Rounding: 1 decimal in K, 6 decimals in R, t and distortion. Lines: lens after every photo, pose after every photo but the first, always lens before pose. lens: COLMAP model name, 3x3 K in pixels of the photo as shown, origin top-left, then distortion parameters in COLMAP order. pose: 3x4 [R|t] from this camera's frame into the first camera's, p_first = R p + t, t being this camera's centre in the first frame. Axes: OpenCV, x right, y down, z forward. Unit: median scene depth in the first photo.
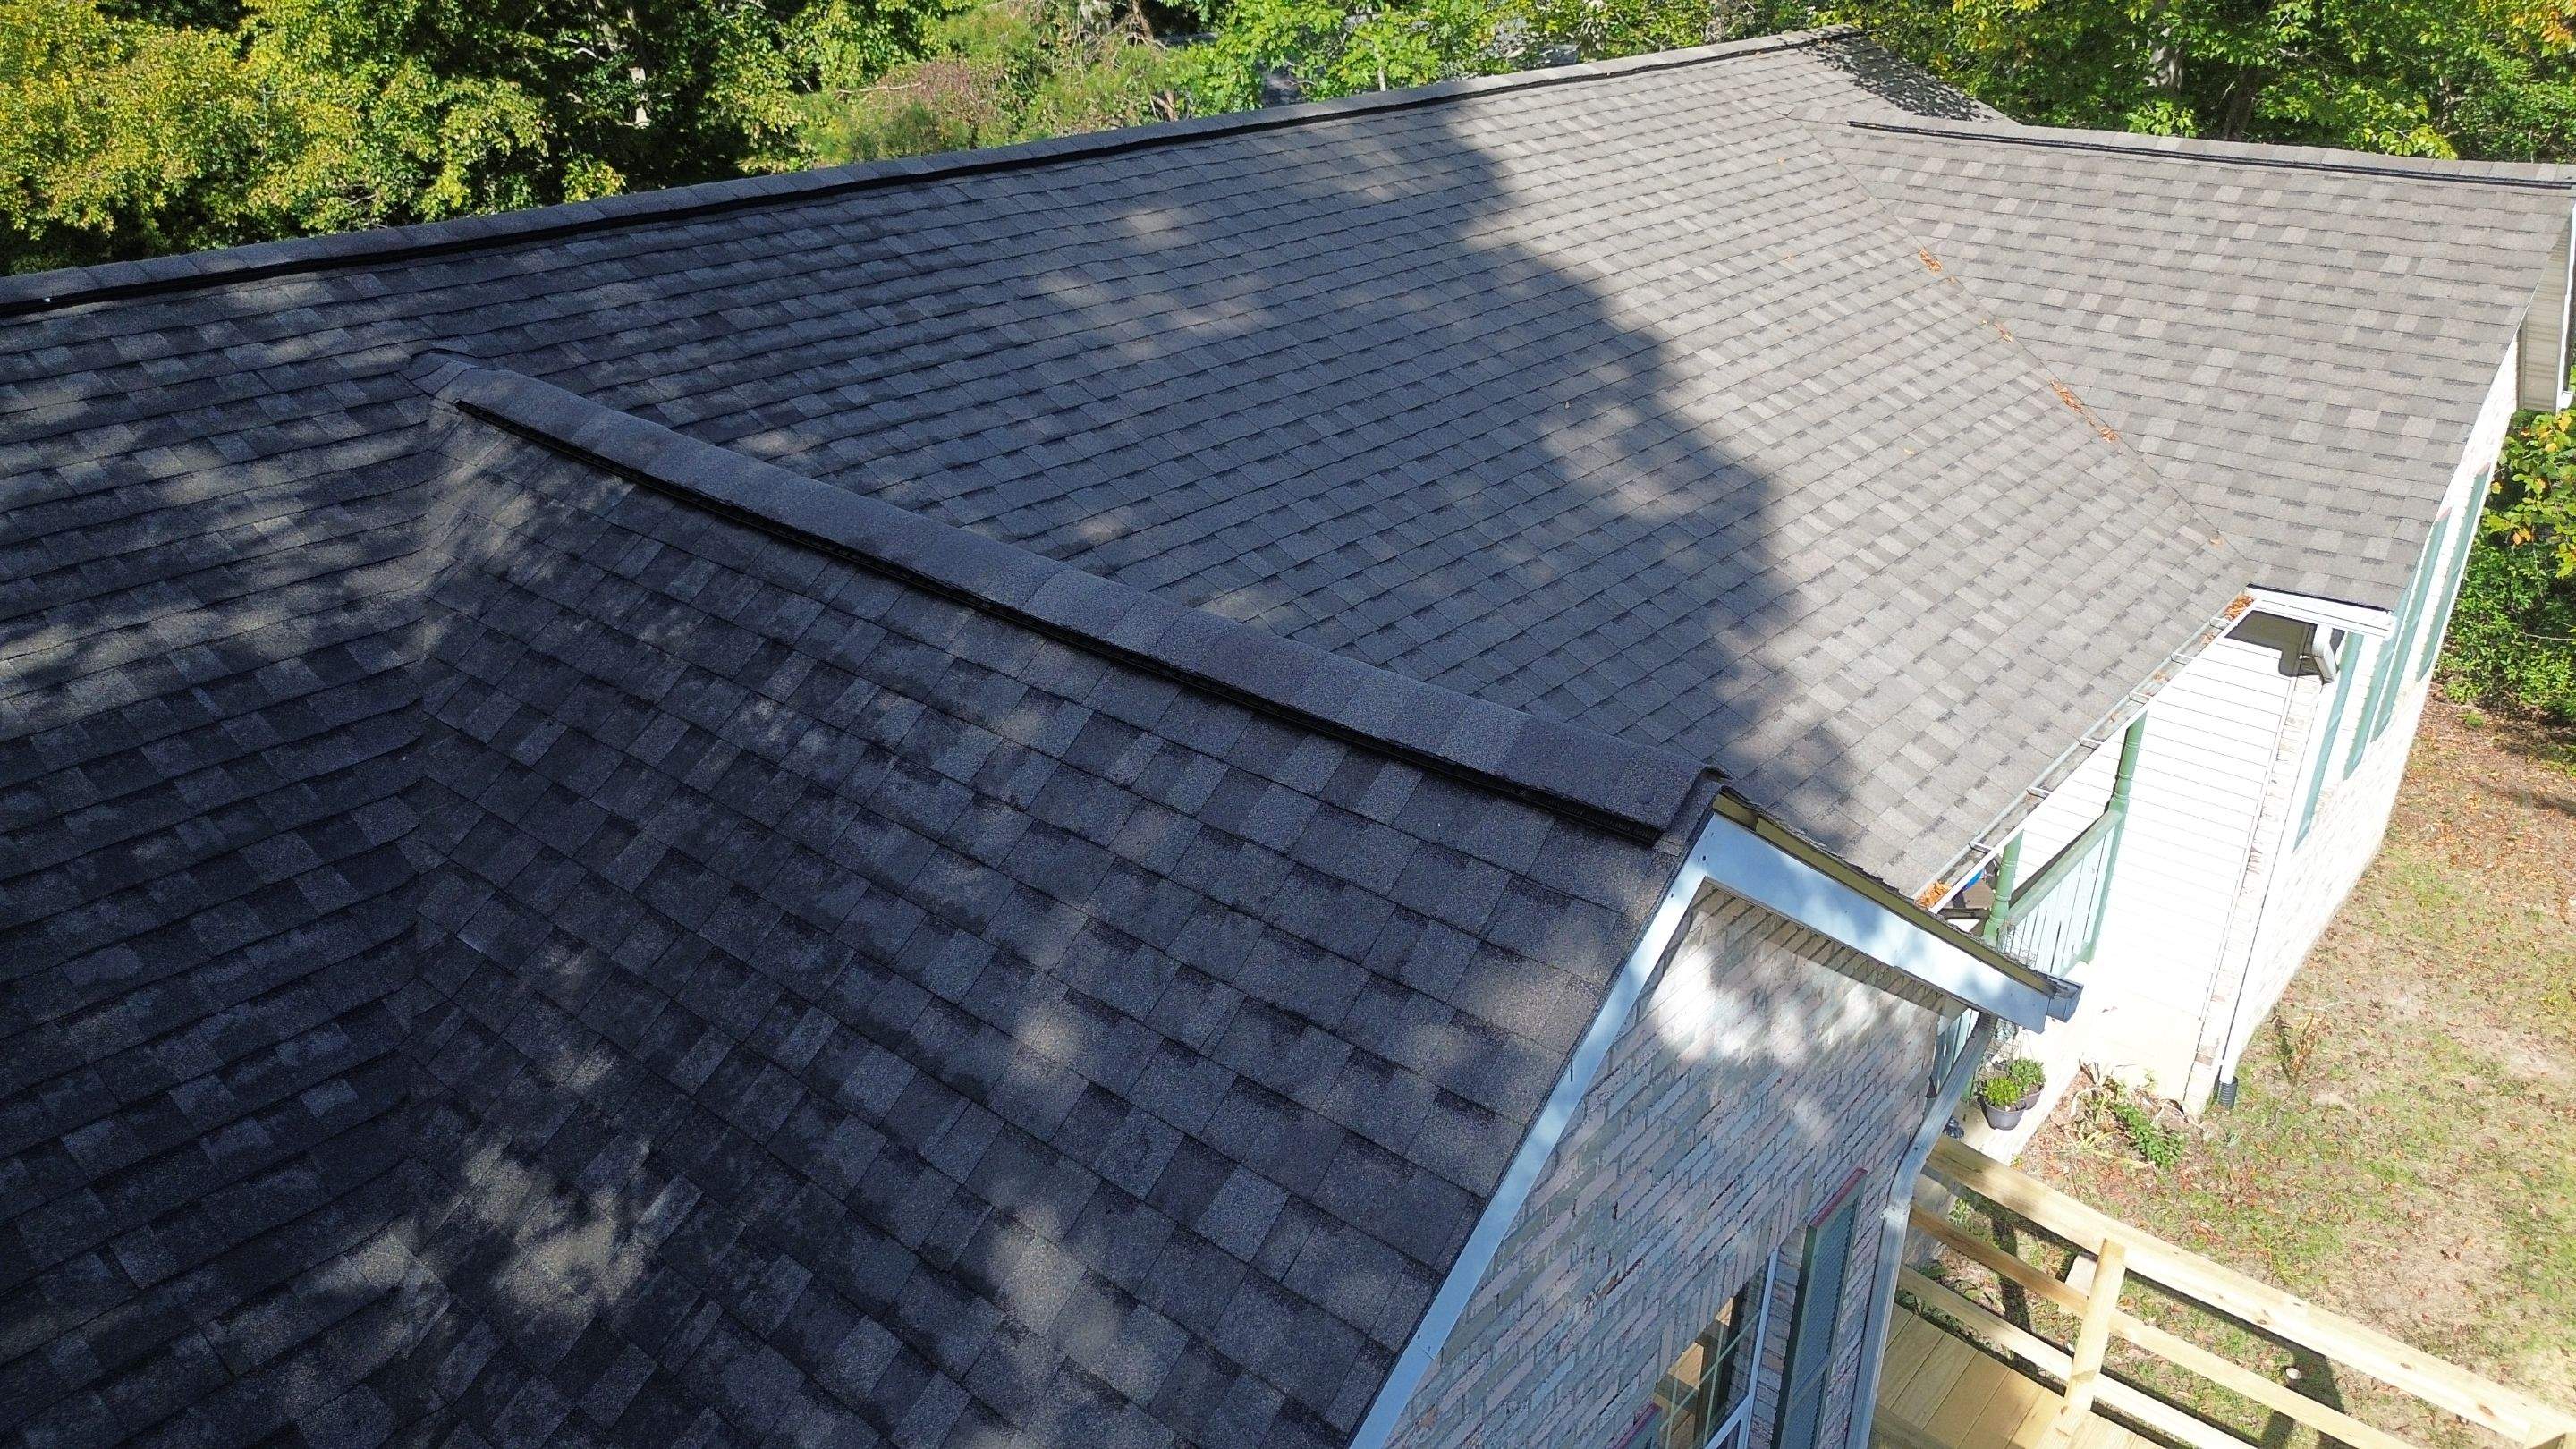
lens RADIAL K [[1827.1, 0, 1290.1], [0, 1827.1, 716.7], [0, 0, 1]] dist [0.061604, -0.064209]
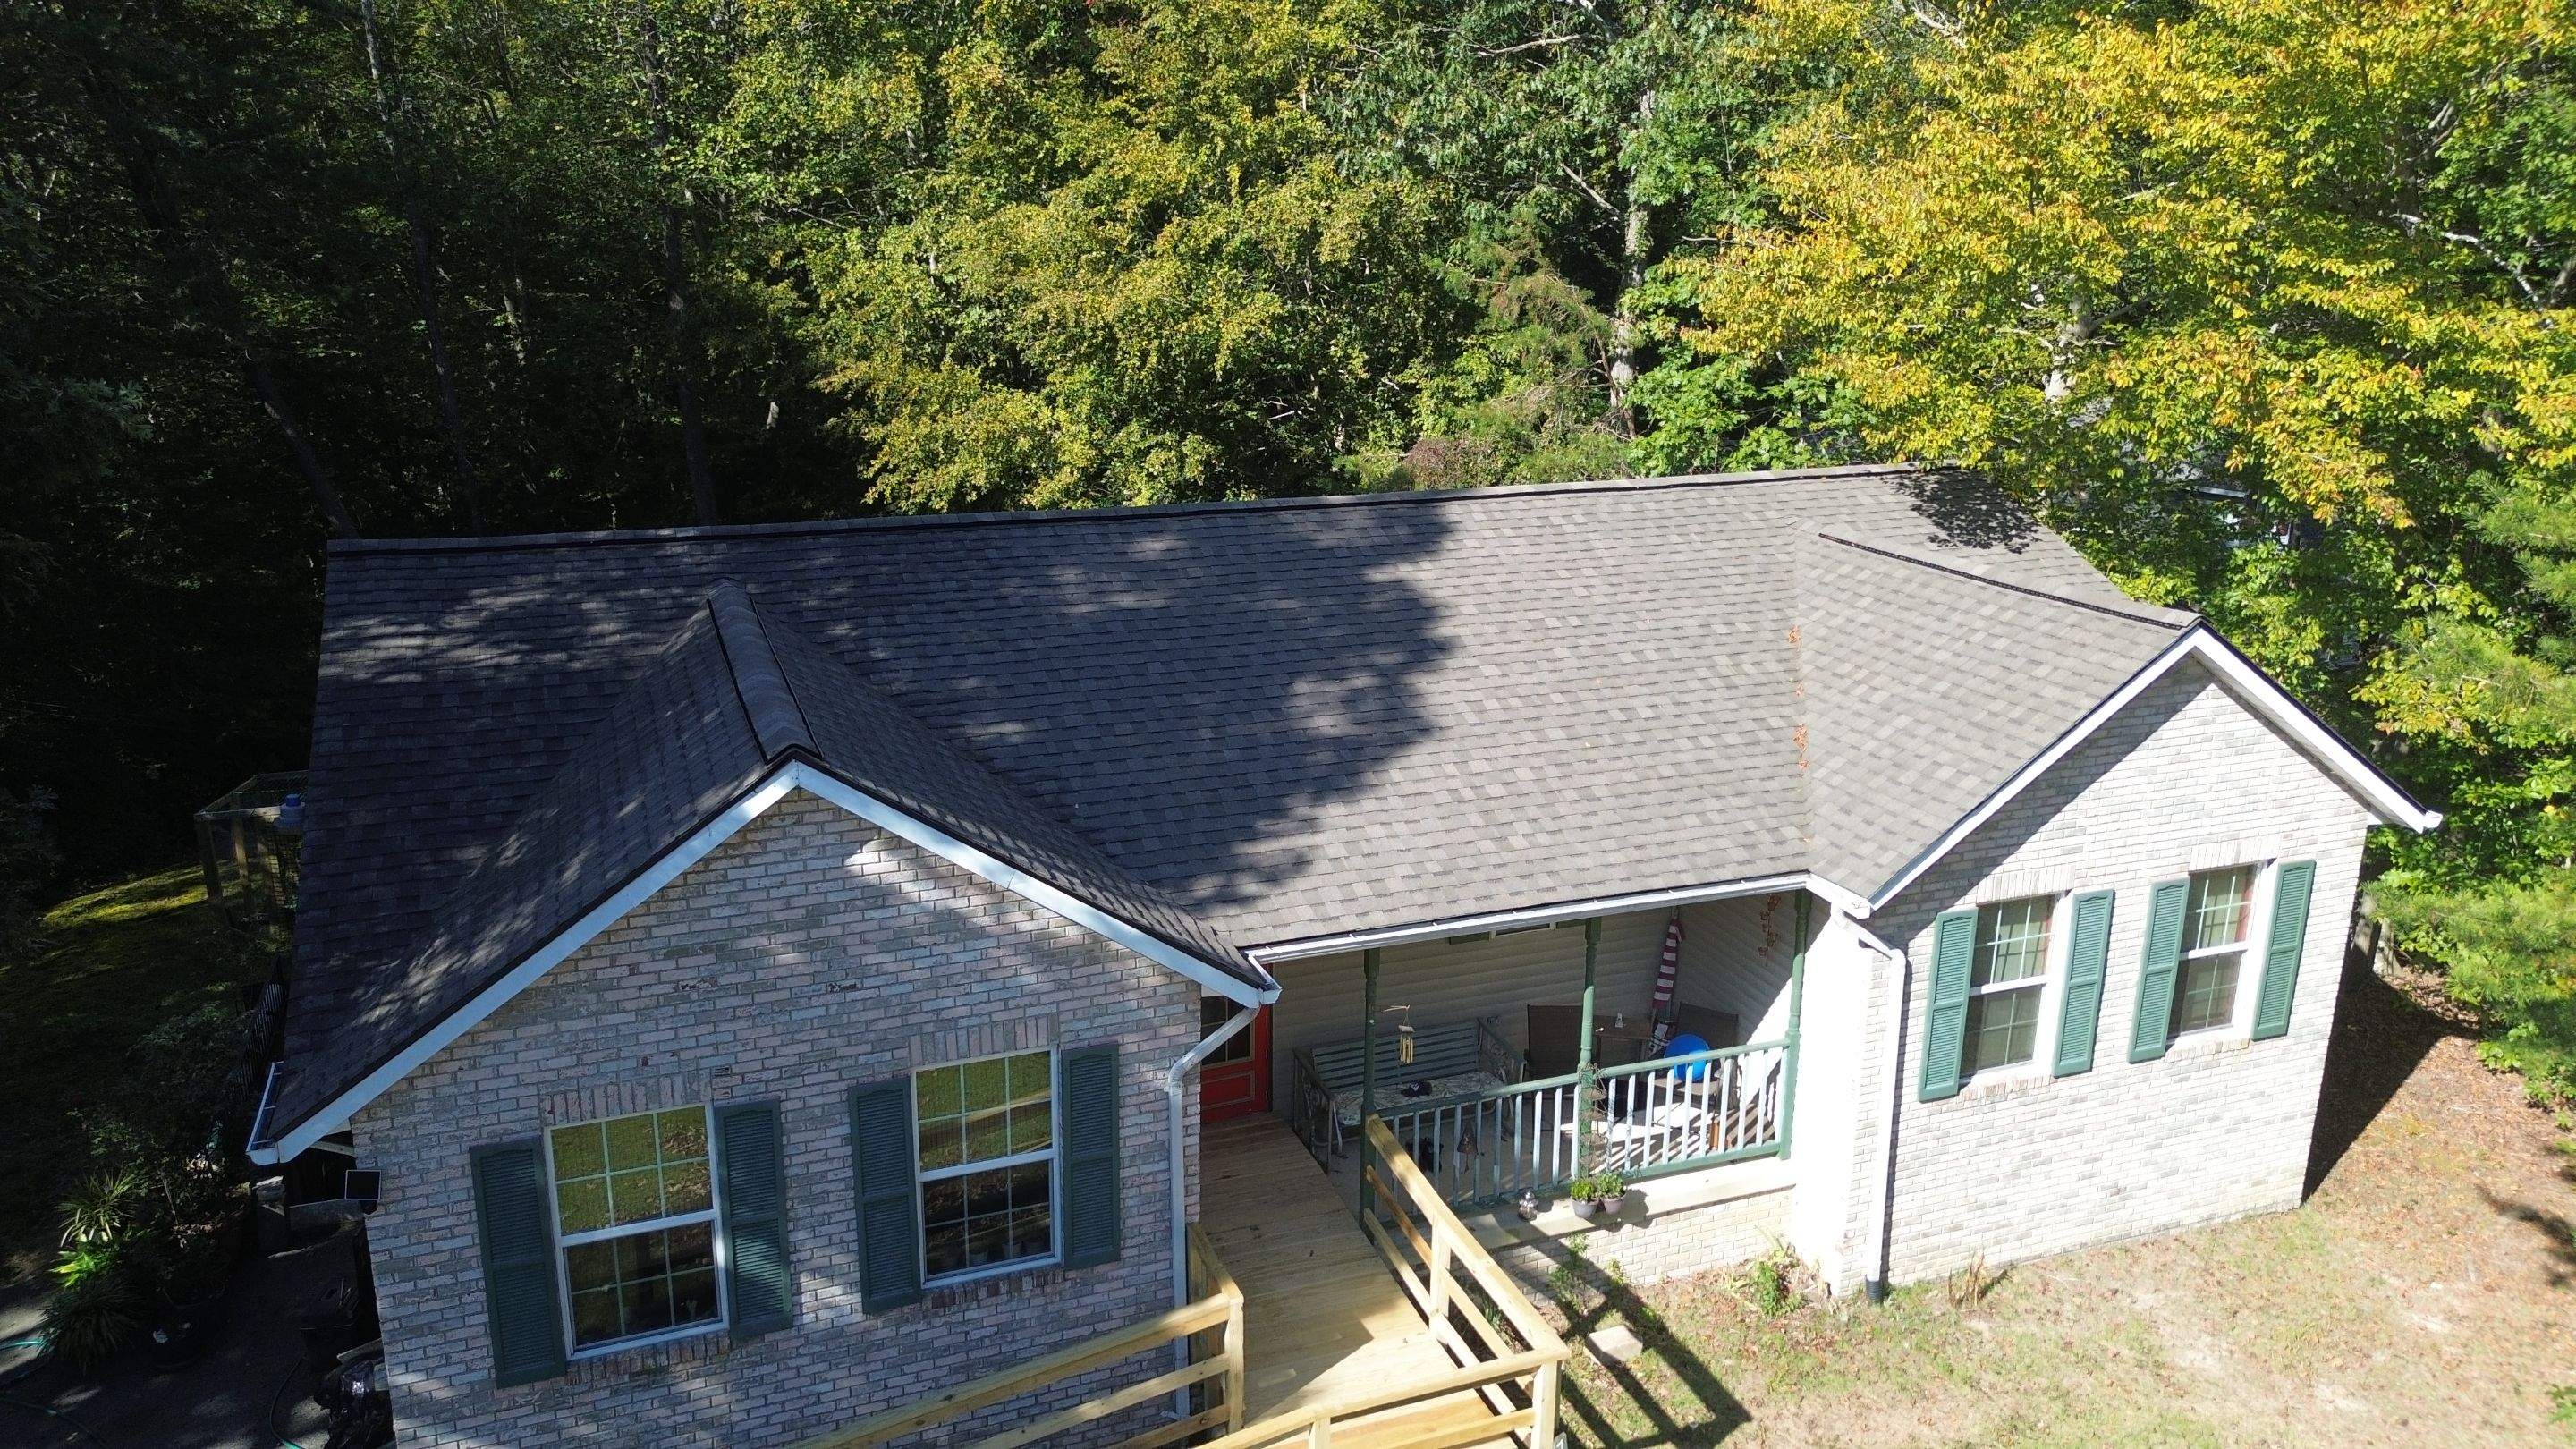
lens RADIAL K [[1827.1, 0, 1301.9], [0, 1827.1, 723.1], [0, 0, 1]] dist [0.061604, -0.064209]
pose [[0.876374, 0.129969, -0.463764, 0.937714], [-0.205232, 0.971879, -0.115460, 0.069264], [0.435716, 0.196365, 0.878403, -0.488458]]
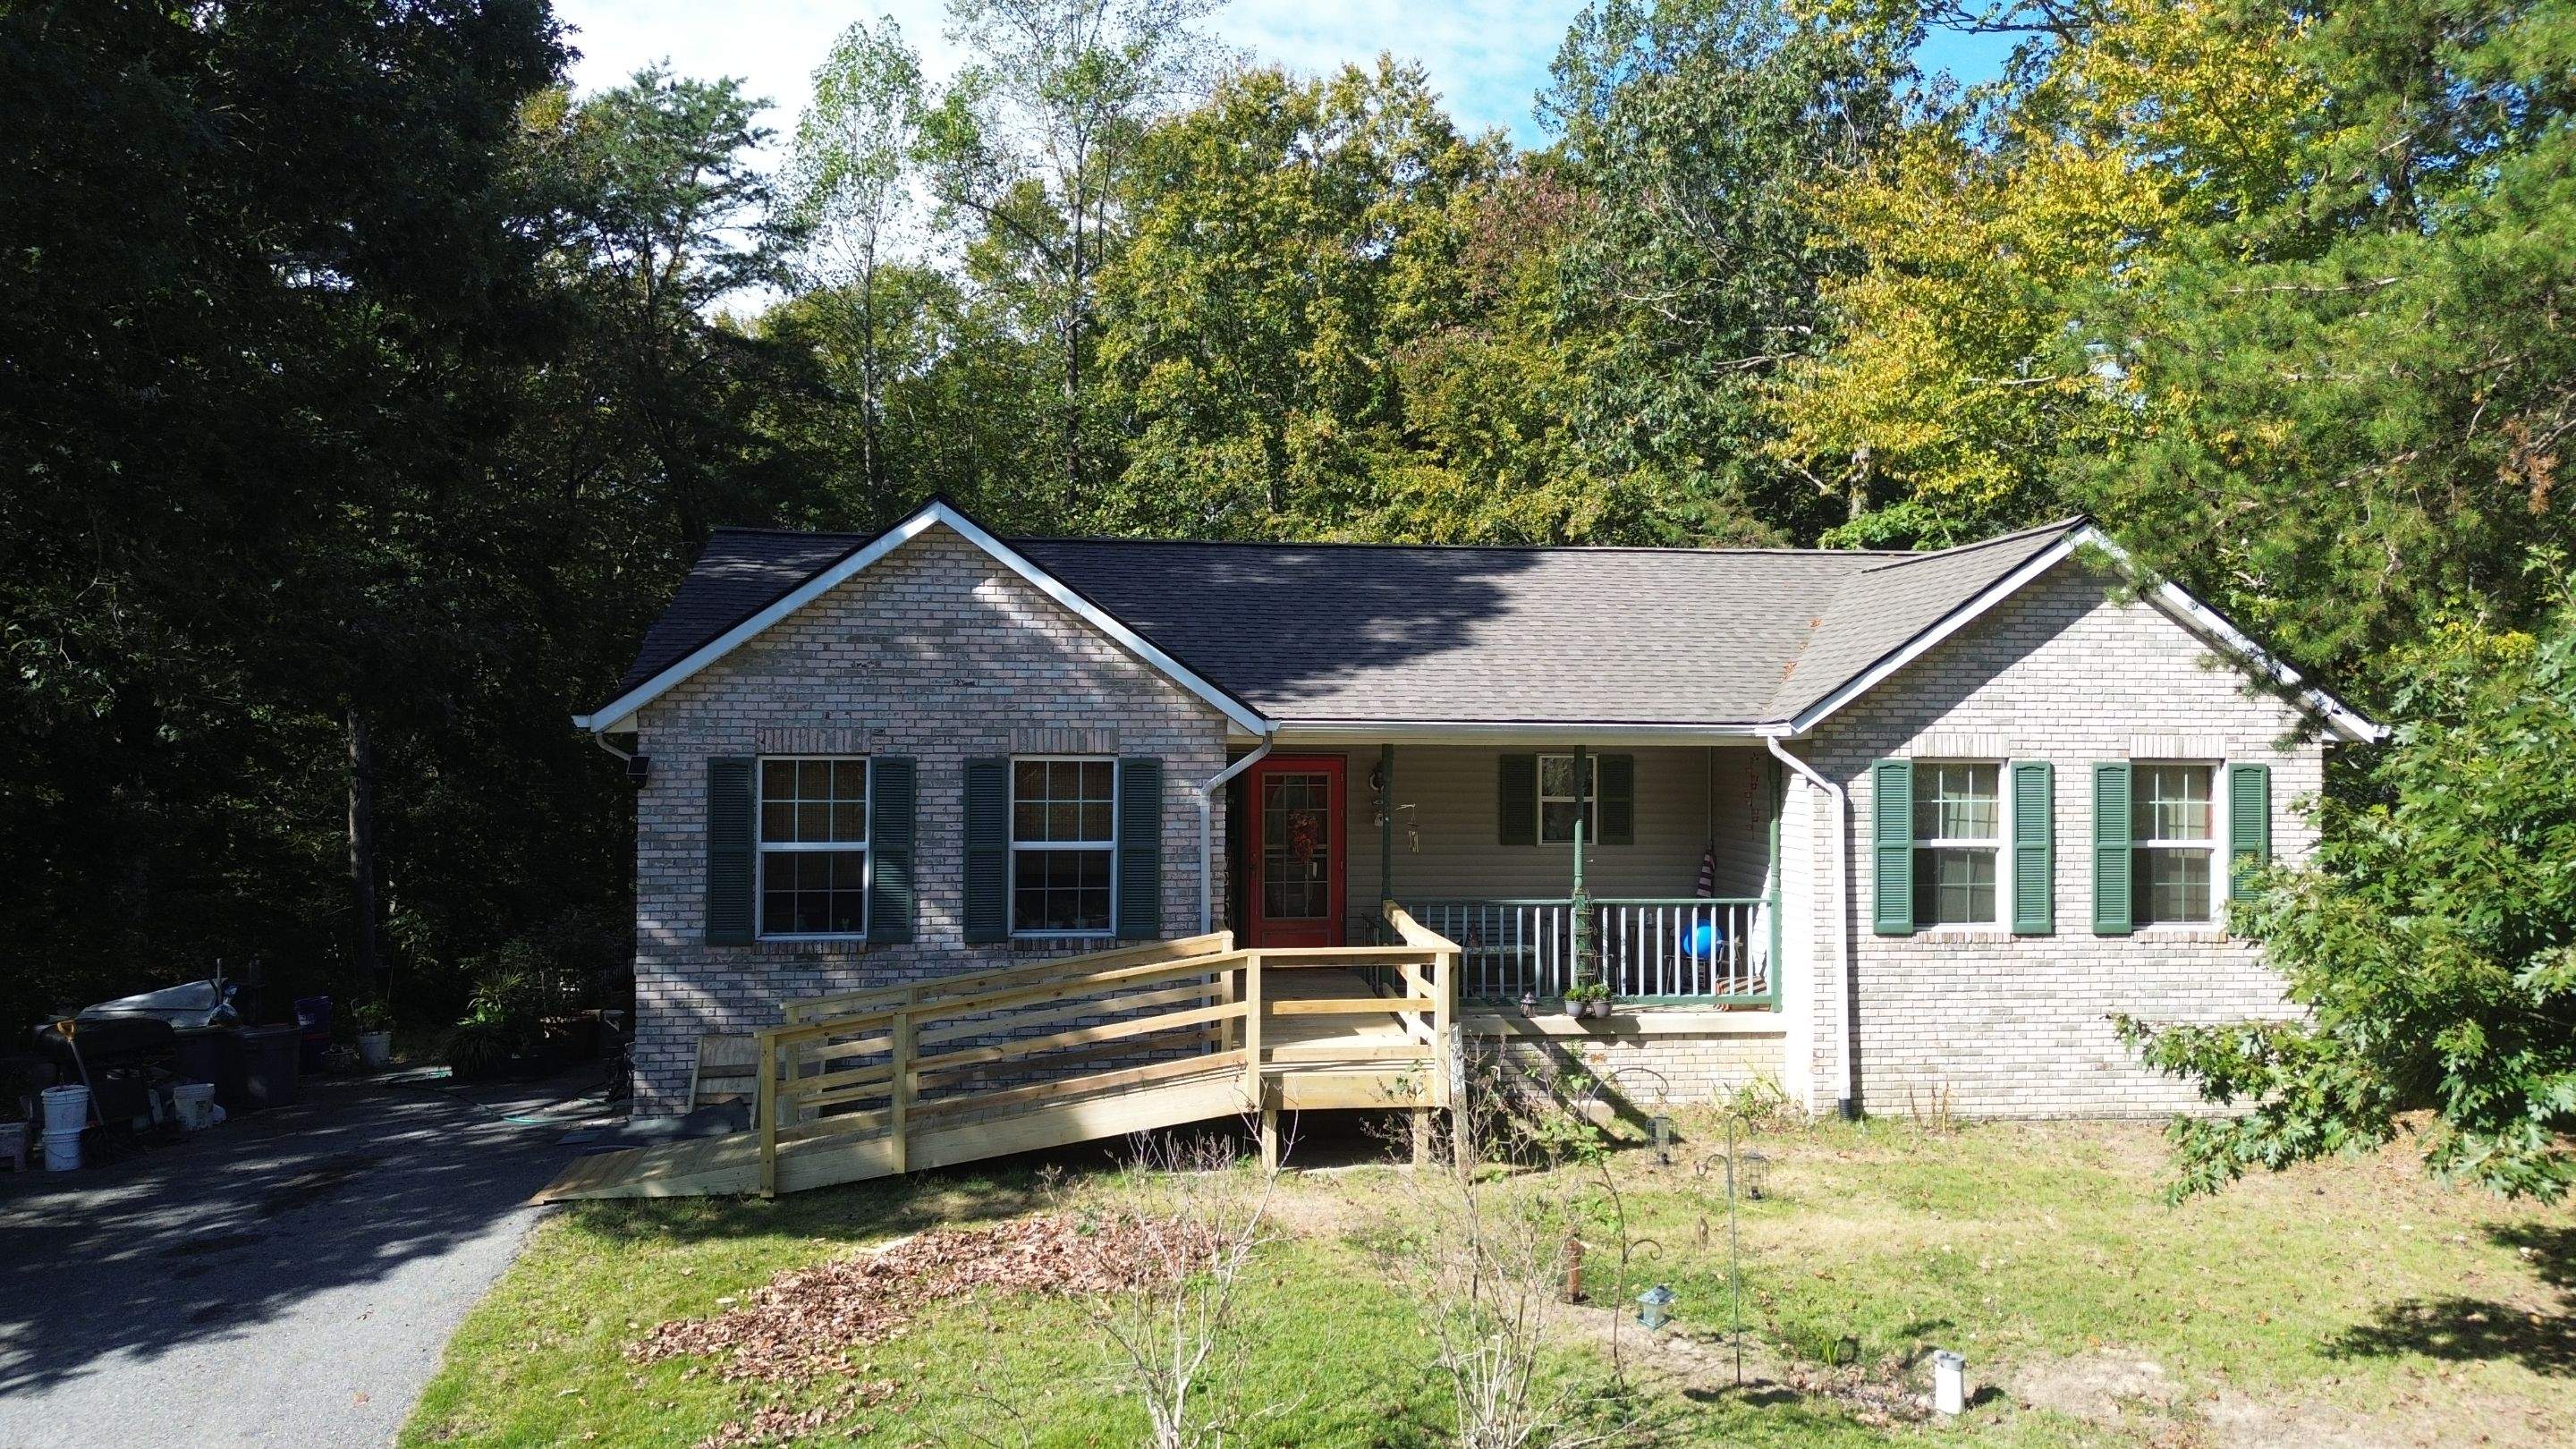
lens RADIAL K [[1827.1, 0, 1302.4], [0, 1827.1, 729.4], [0, 0, 1]] dist [0.061604, -0.064209]
pose [[0.736680, -0.010743, -0.676156, 1.562973], [-0.286518, 0.900734, -0.326475, 0.703985], [0.612544, 0.434238, 0.660475, -0.443913]]
